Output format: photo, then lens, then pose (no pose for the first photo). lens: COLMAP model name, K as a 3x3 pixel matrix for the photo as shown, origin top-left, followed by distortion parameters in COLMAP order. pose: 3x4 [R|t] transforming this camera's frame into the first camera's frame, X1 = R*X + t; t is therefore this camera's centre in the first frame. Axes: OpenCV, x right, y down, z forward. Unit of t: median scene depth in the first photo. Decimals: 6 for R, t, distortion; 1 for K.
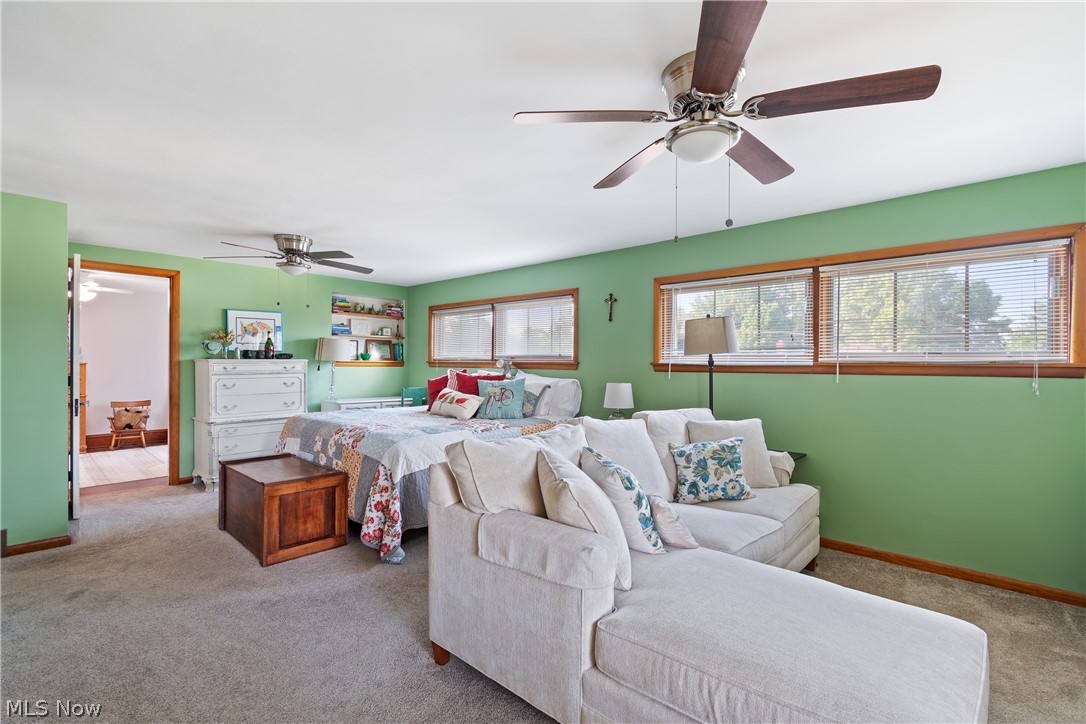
lens RADIAL K [[503.0, 0, 540.7], [0, 503.0, 355.3], [0, 0, 1]] dist [0.001252, -0.000368]
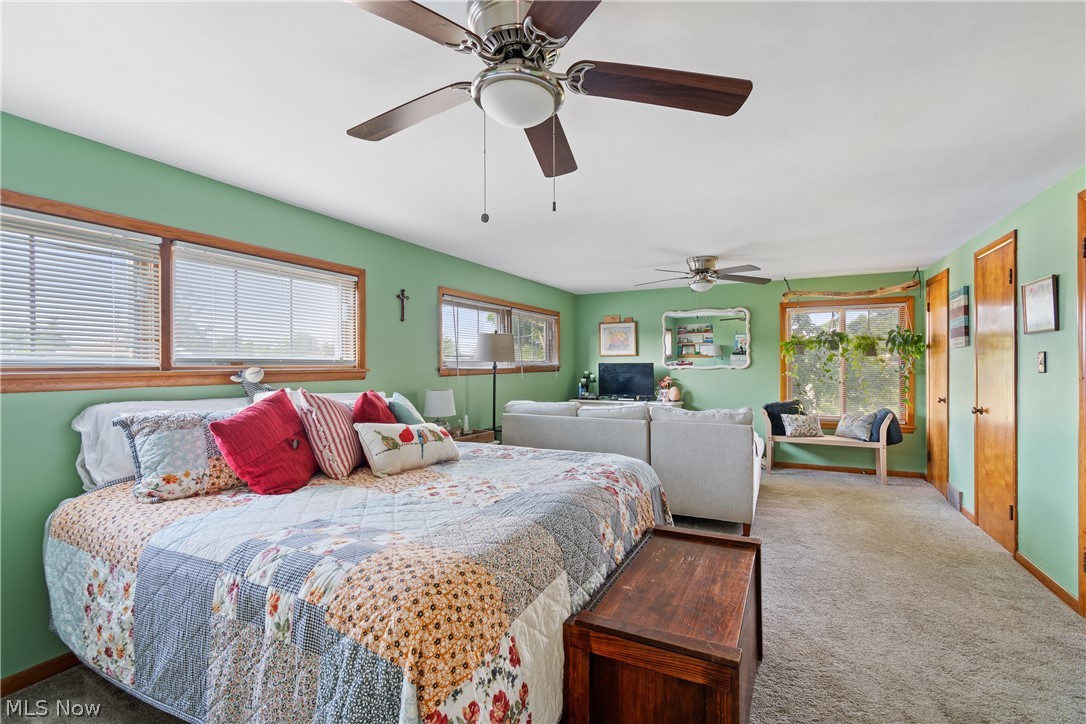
lens RADIAL K [[485.9, 0, 553.2], [0, 485.9, 365.8], [0, 0, 1]] dist [-0.002723, -0.000298]
pose [[-0.301428, -0.002403, 0.953486, -0.819324], [-0.002630, 0.999995, 0.001689, 0.007864], [-0.953485, -0.001999, -0.301433, 1.108487]]
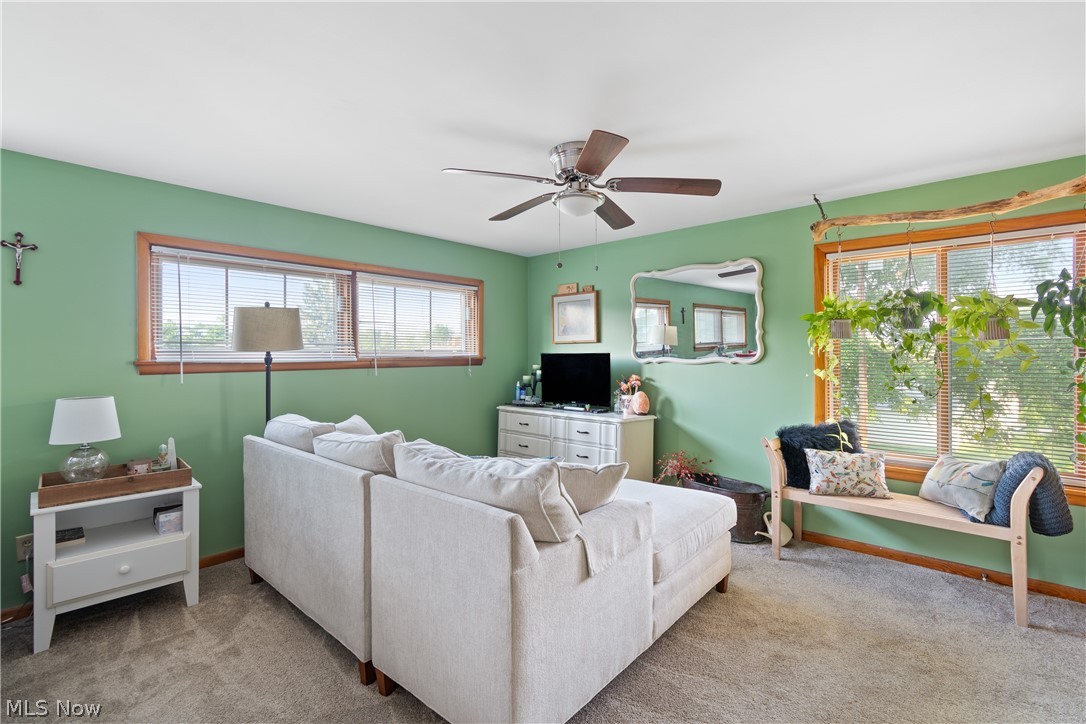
lens RADIAL K [[503.0, 0, 540.7], [0, 503.0, 355.3], [0, 0, 1]] dist [0.001252, -0.000368]
pose [[-0.035030, -0.001602, 0.999385, -0.461234], [-0.004145, 0.999990, 0.001457, 0.003649], [-0.999378, -0.004091, -0.035036, 0.516753]]
